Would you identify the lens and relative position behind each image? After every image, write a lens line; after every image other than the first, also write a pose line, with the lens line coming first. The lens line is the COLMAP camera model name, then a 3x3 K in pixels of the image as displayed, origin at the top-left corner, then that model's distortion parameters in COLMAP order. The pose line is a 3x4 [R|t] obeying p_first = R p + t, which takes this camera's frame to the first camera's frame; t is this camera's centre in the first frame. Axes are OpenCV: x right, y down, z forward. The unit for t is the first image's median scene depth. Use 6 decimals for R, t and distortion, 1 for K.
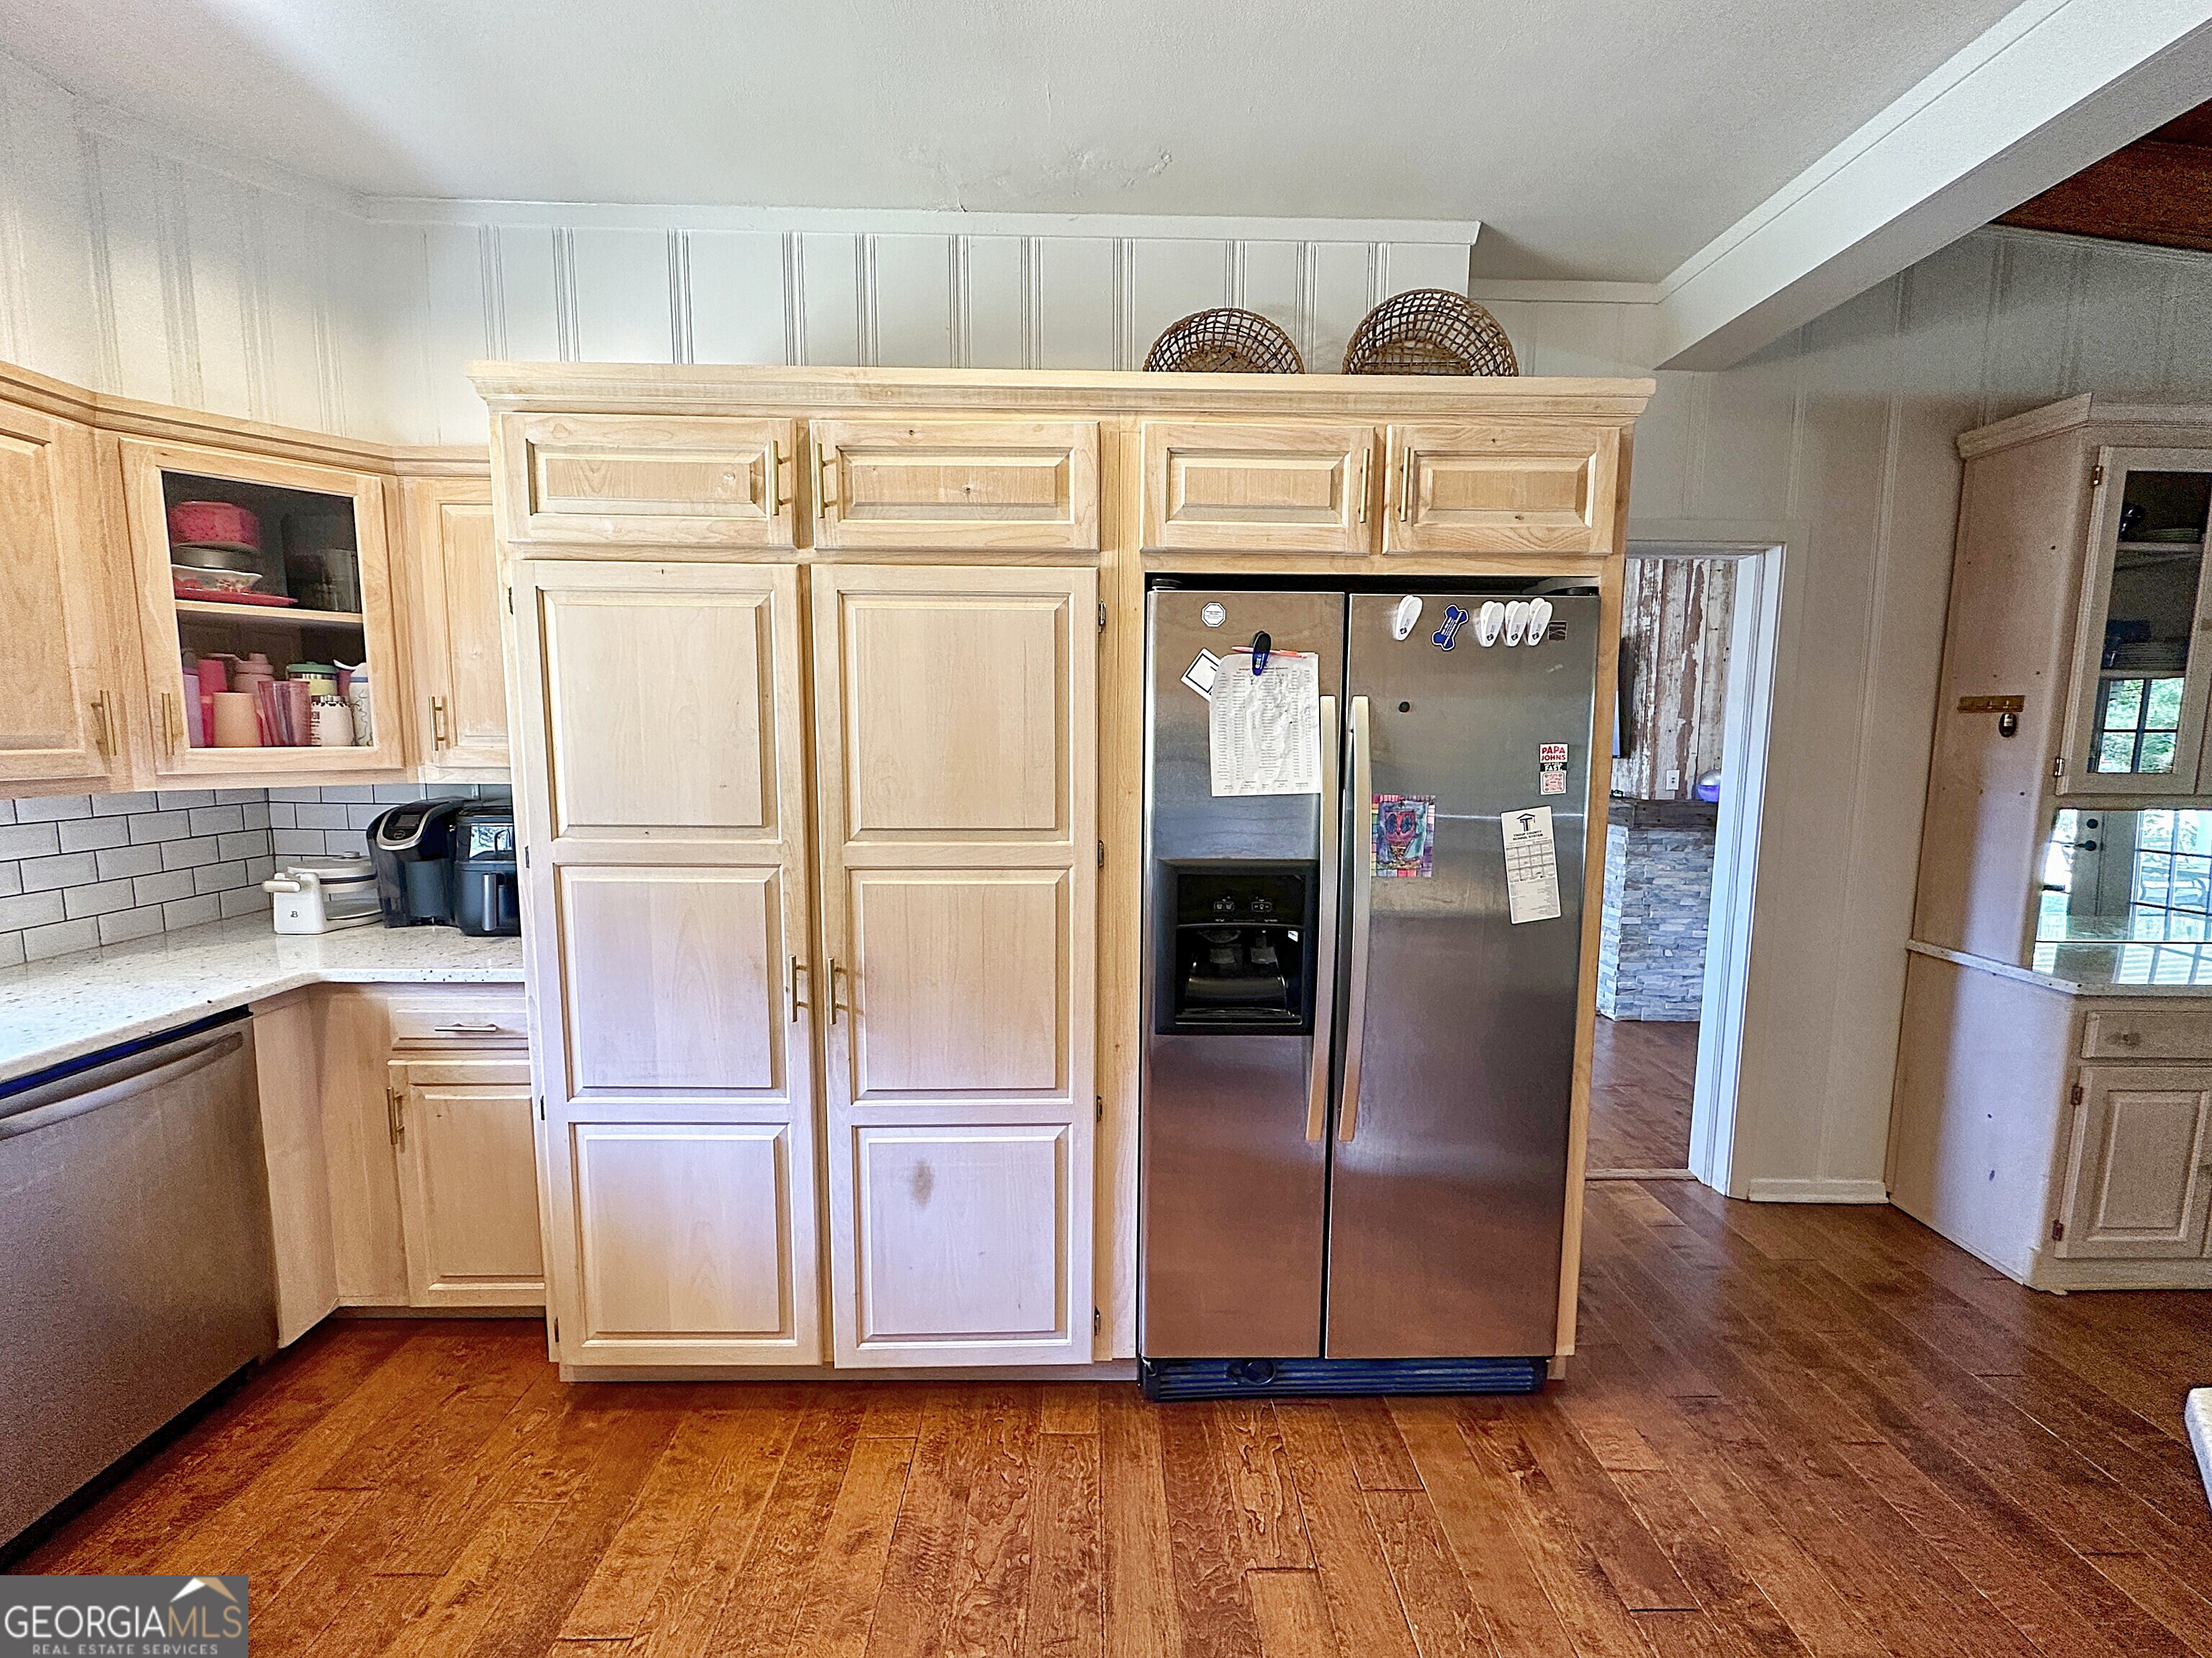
lens RADIAL K [[895.4, 0, 1101.3], [0, 895.4, 824.9], [0, 0, 1]] dist [-0.002434, -0.000286]
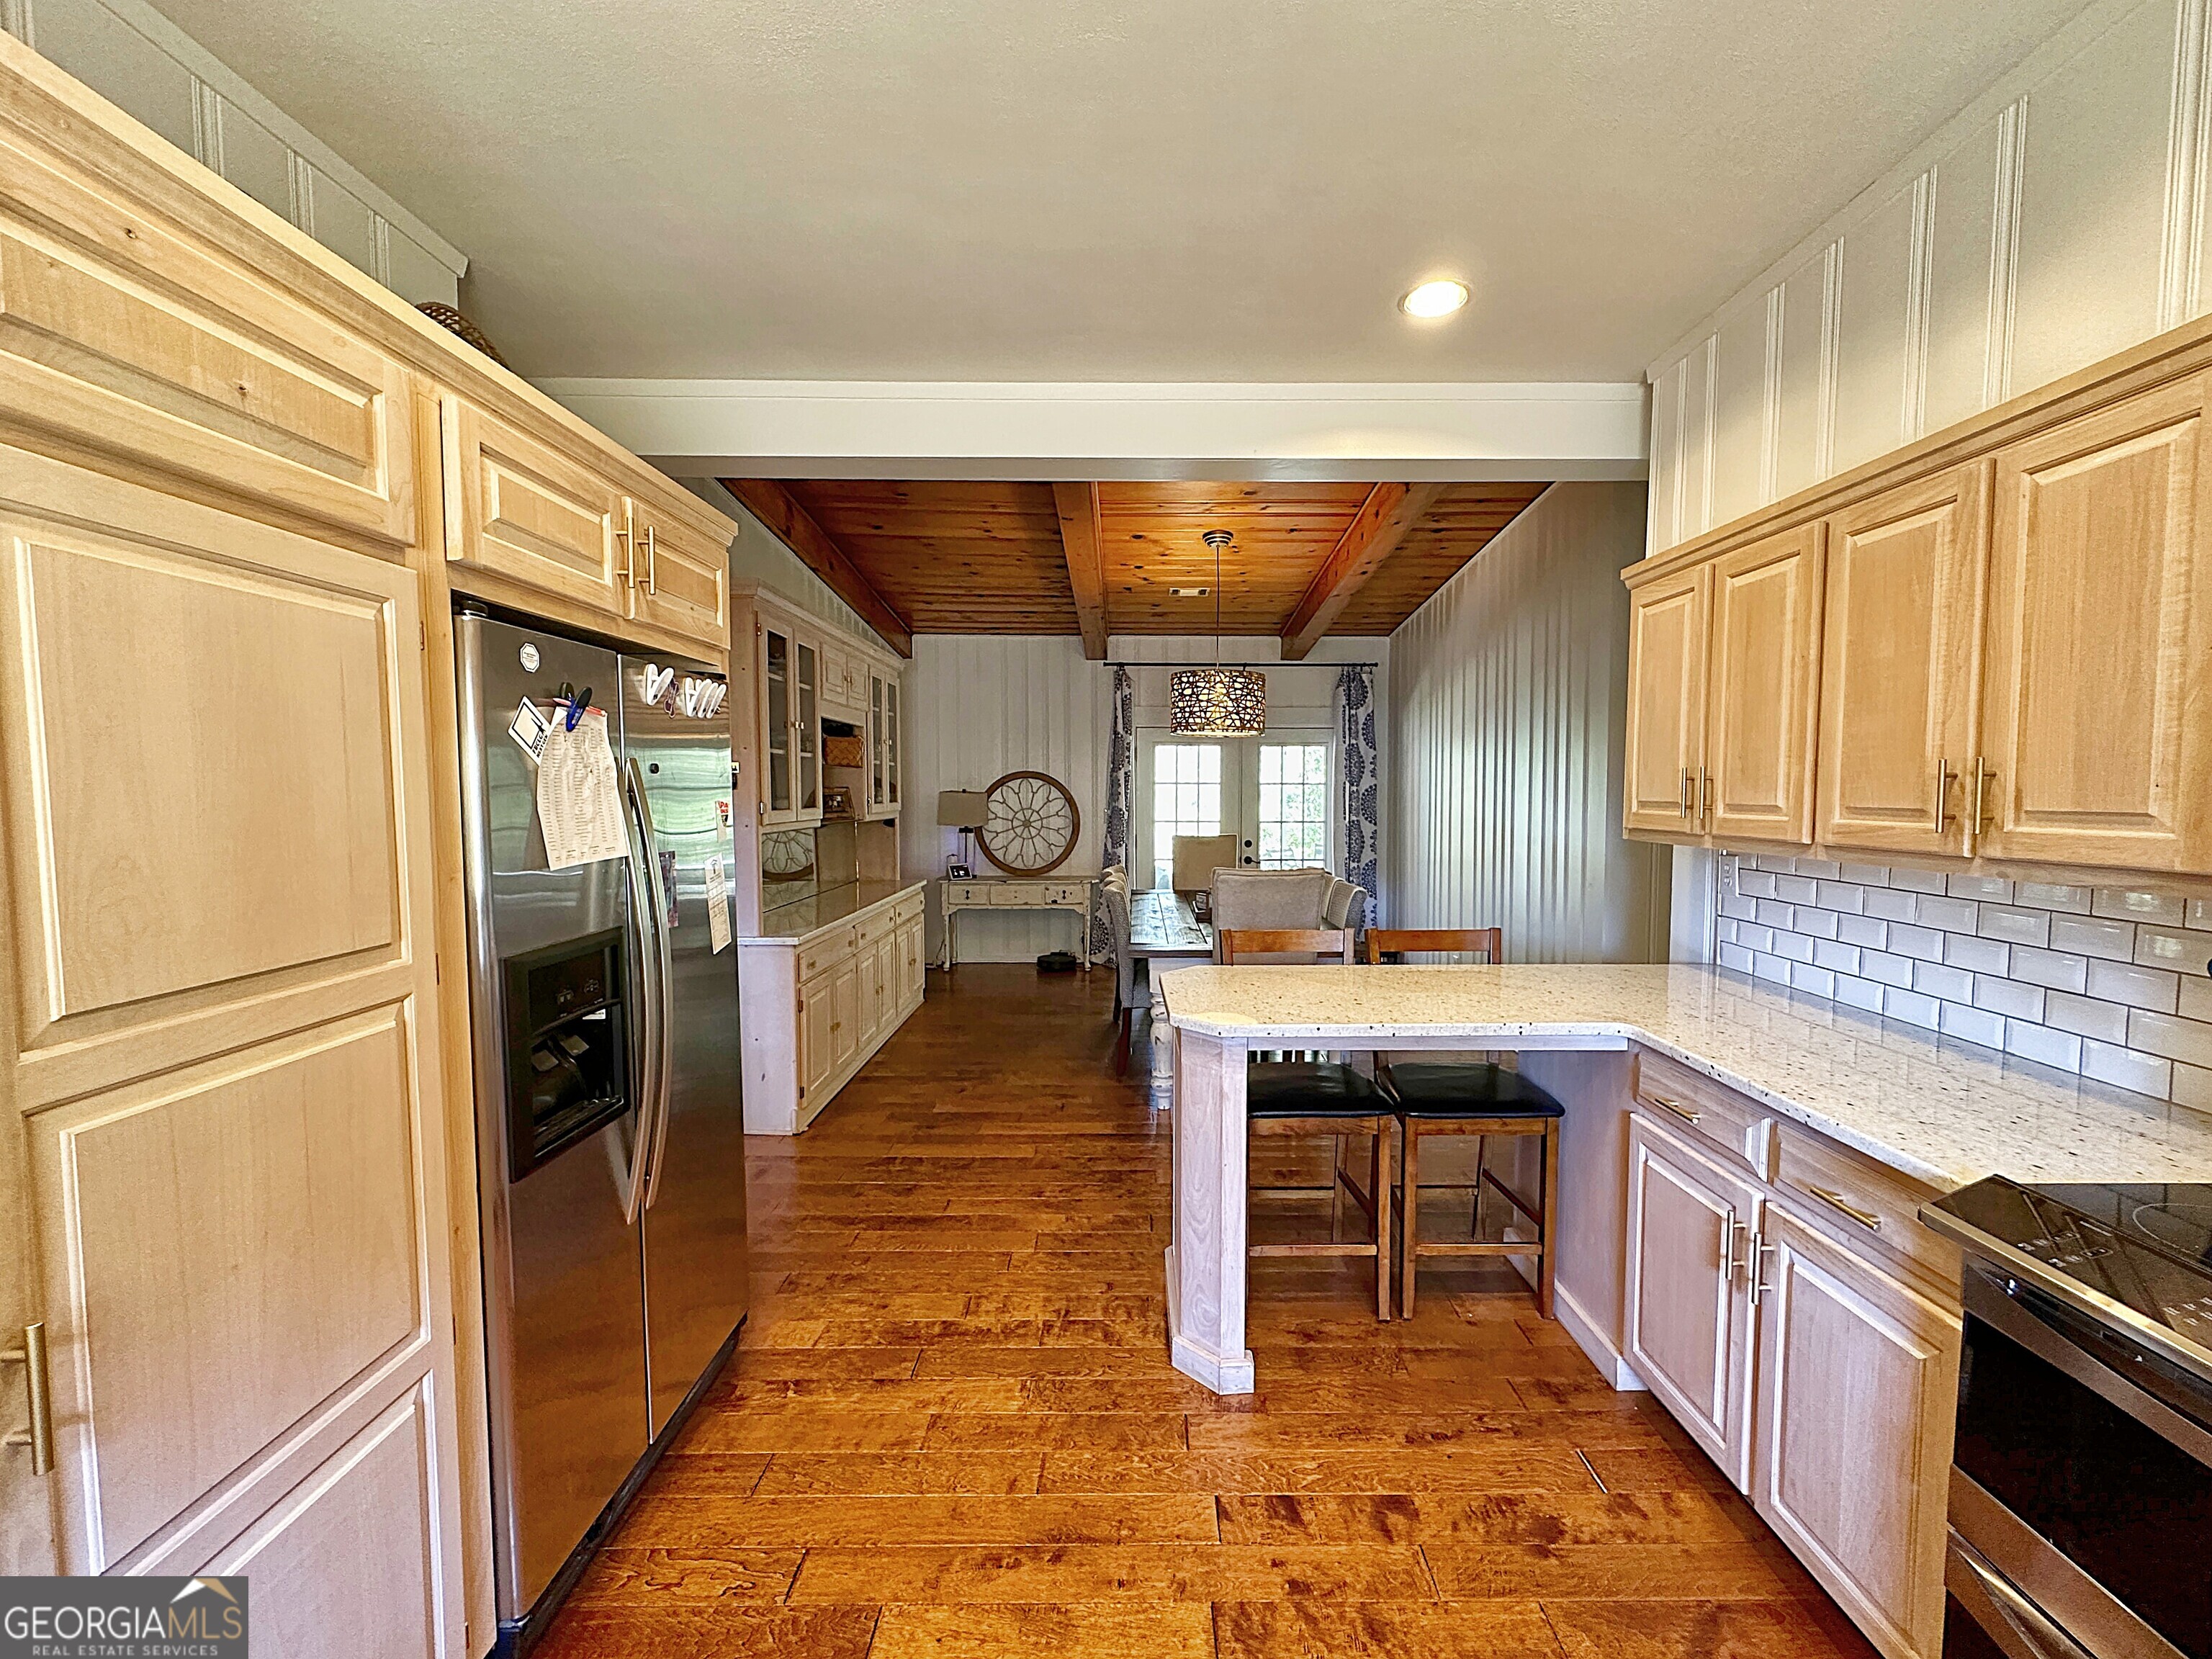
lens RADIAL K [[913.2, 0, 1133.5], [0, 913.2, 840.1], [0, 0, 1]] dist [-0.000748, 0.000028]
pose [[0.008460, -0.067692, 0.997670, -0.731630], [0.109466, 0.991773, 0.066363, -0.058083], [-0.993955, 0.108649, 0.015801, 0.433804]]
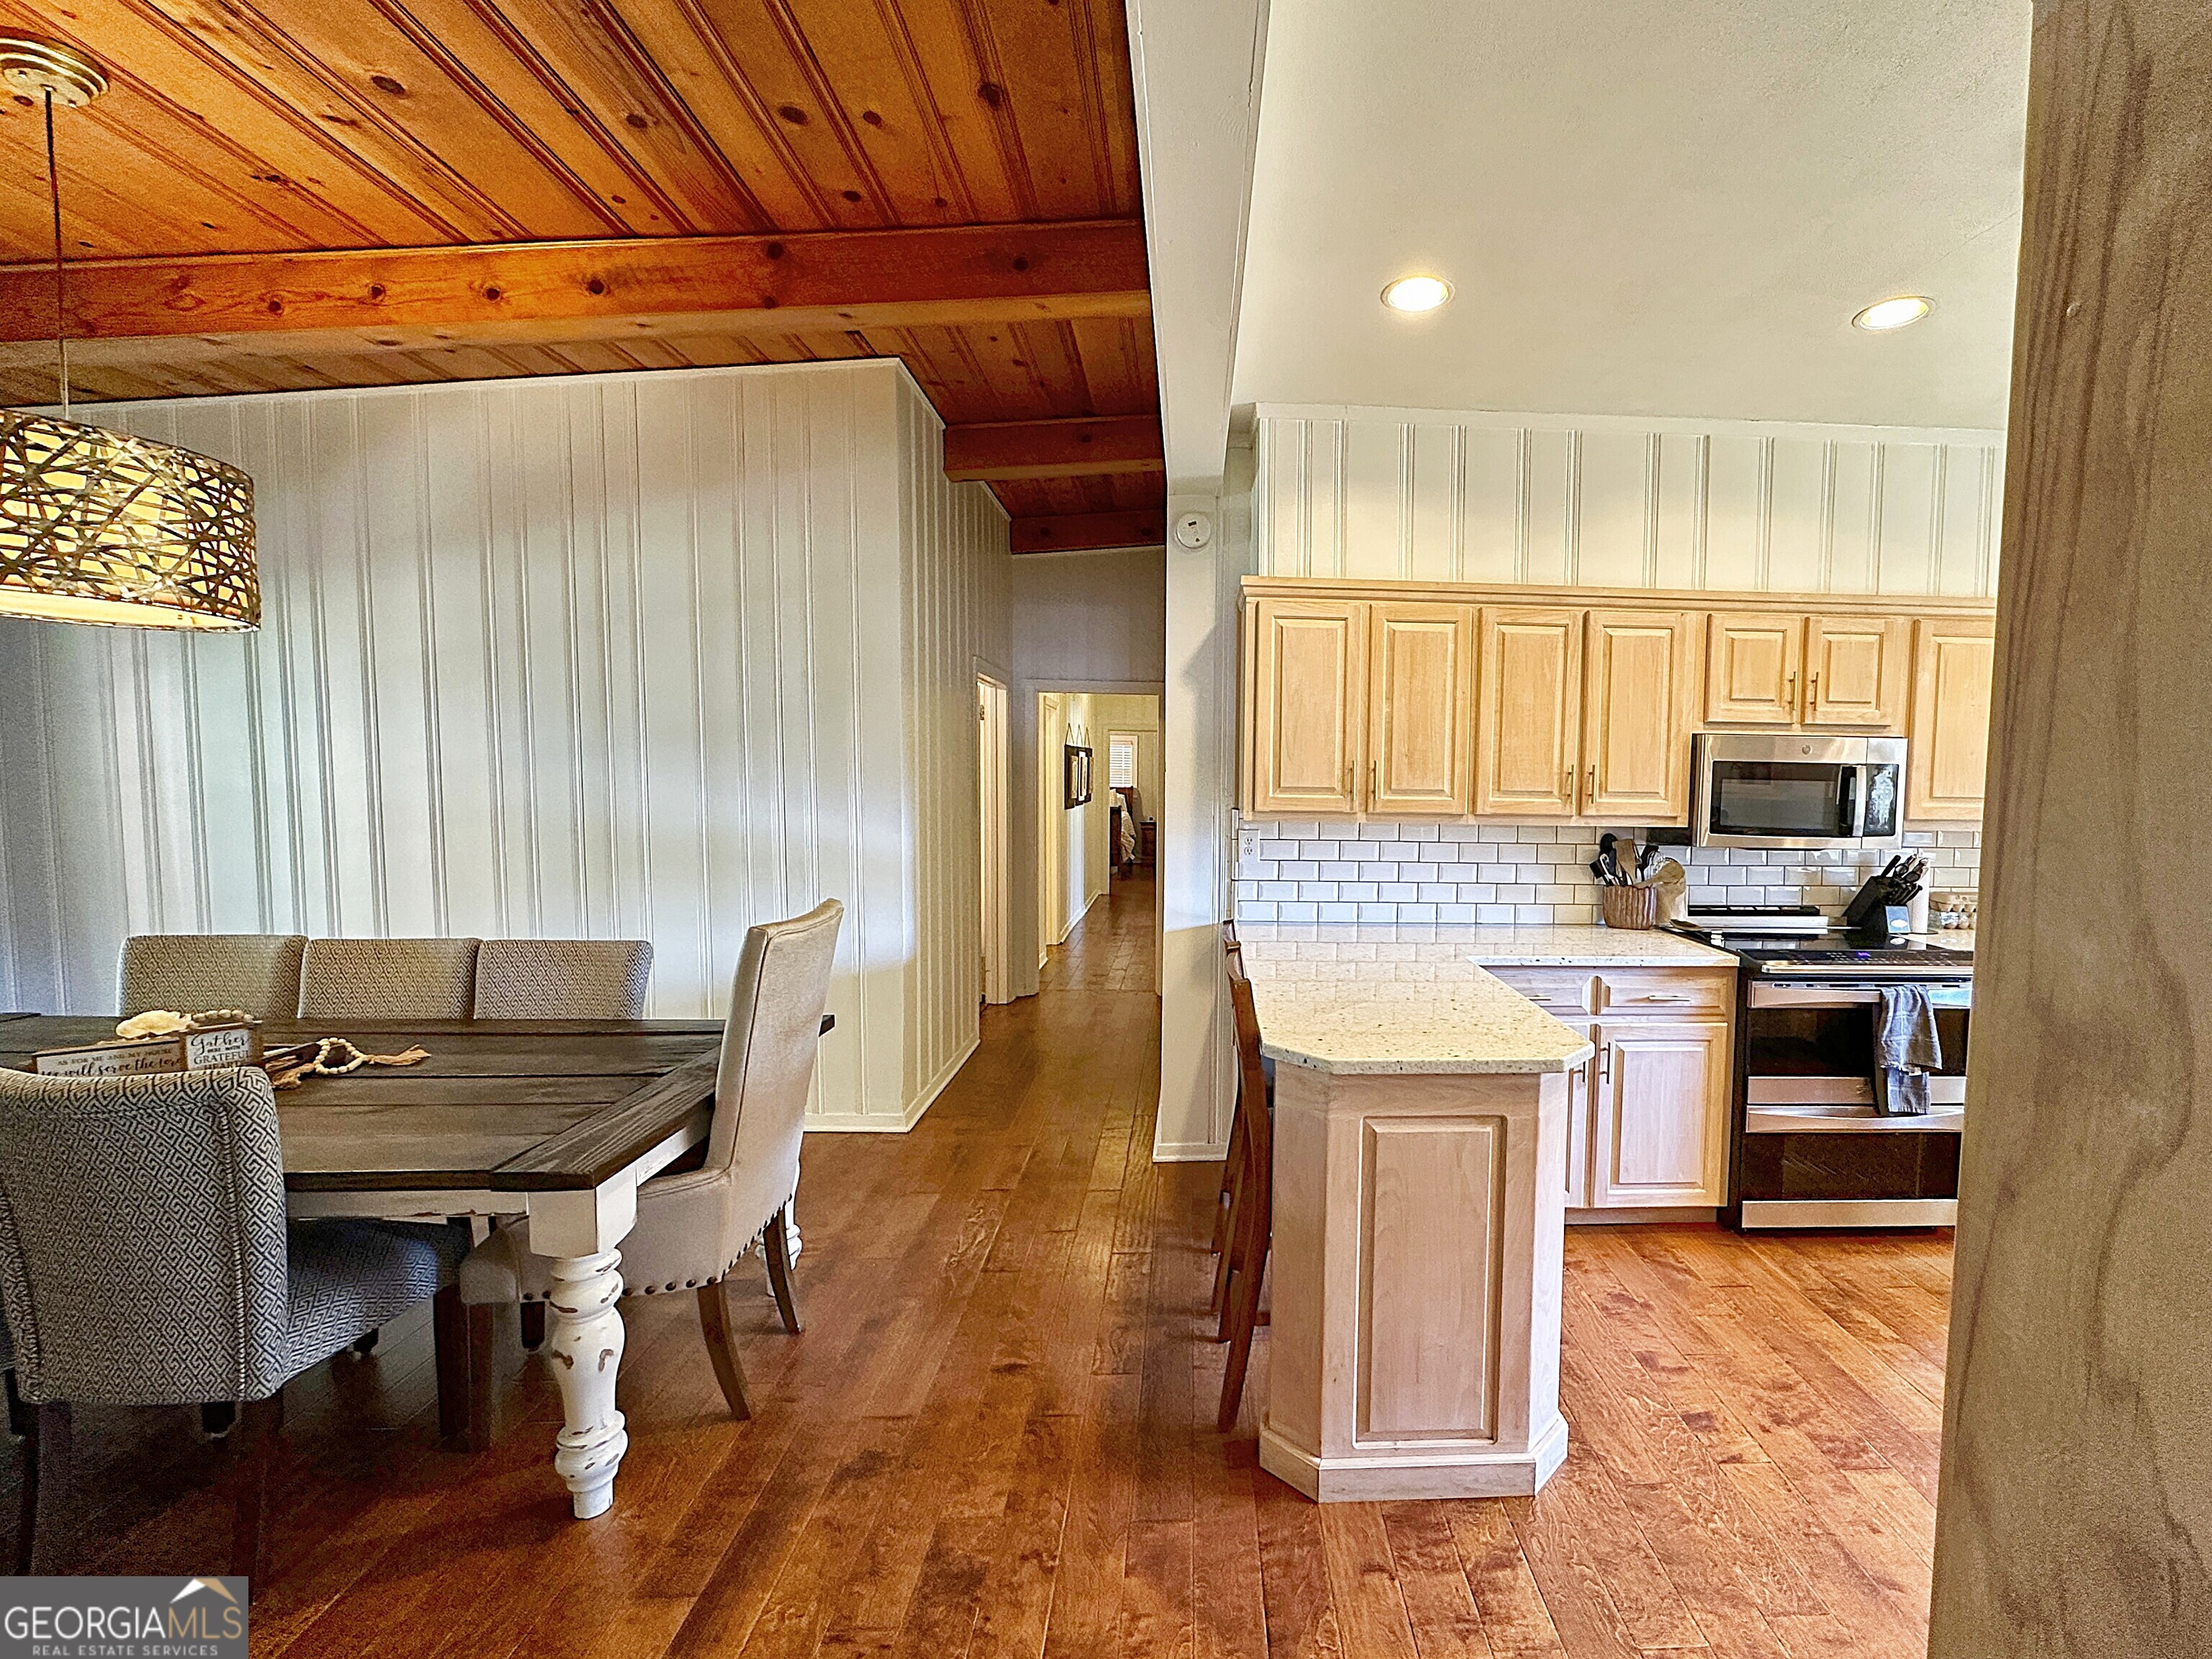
lens RADIAL K [[957.4, 0, 1257.4], [0, 957.4, 829.3], [0, 0, 1]] dist [0.000305, -0.000034]
pose [[-0.998364, -0.023442, -0.052153, 0.937142], [-0.031781, 0.985730, 0.165305, -0.151524], [0.047534, 0.166692, -0.984863, 1.439456]]
